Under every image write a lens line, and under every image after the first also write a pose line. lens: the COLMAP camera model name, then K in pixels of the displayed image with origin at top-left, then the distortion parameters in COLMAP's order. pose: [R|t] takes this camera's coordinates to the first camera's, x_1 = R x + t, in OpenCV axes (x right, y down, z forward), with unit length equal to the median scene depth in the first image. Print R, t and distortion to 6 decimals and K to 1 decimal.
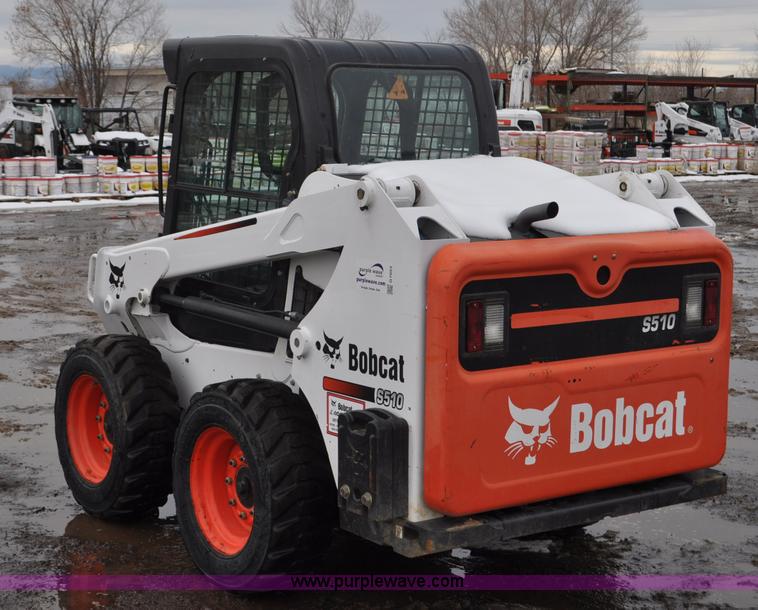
lens RADIAL K [[1449.9, 0, 340.7], [0, 1449.9, 262.0], [0, 0, 1]] dist [0.011068, -0.044820]
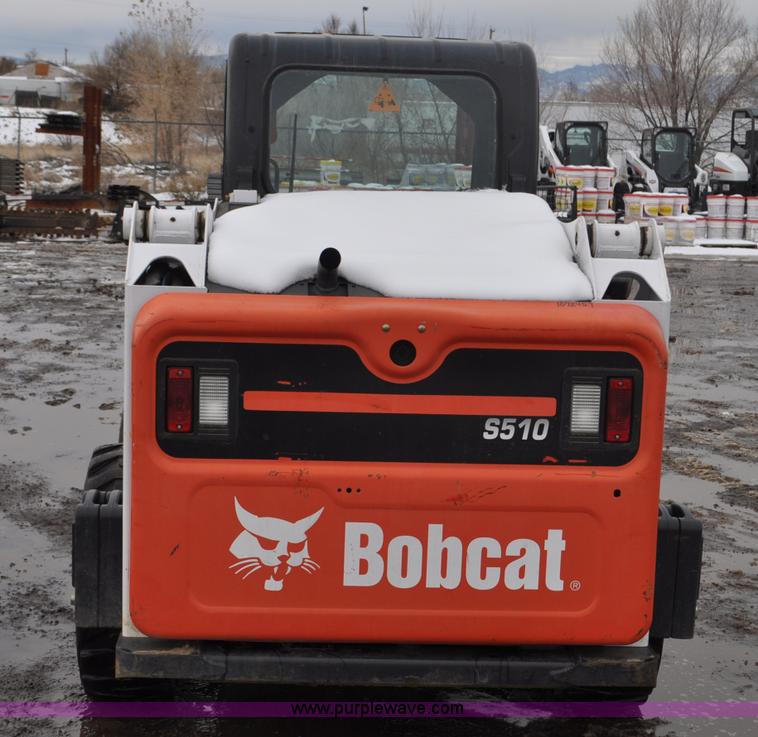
lens RADIAL K [[1691.1, 0, 362.5], [0, 1691.1, 388.1], [0, 0, 1]] dist [0.009909, 0.026059]
pose [[0.852328, 0.099740, -0.513409, 0.573575], [-0.078967, 0.994935, 0.062190, -0.023548], [0.517012, -0.012464, 0.855888, 0.246099]]
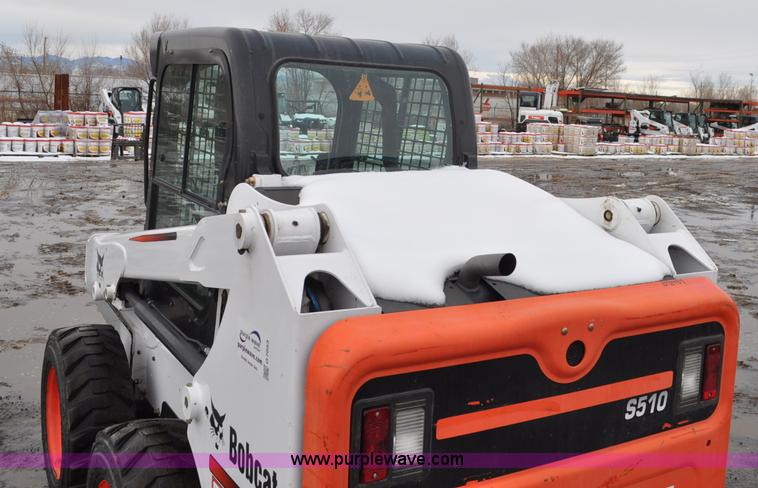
lens RADIAL K [[814.9, 0, 435.5], [0, 814.9, 167.0], [0, 0, 1]] dist [-0.056855, -0.005699]
pose [[0.998935, 0.042318, -0.018376, 0.108633], [-0.042839, 0.998662, -0.028969, -0.066168], [0.017125, 0.029726, 0.999411, 0.559259]]
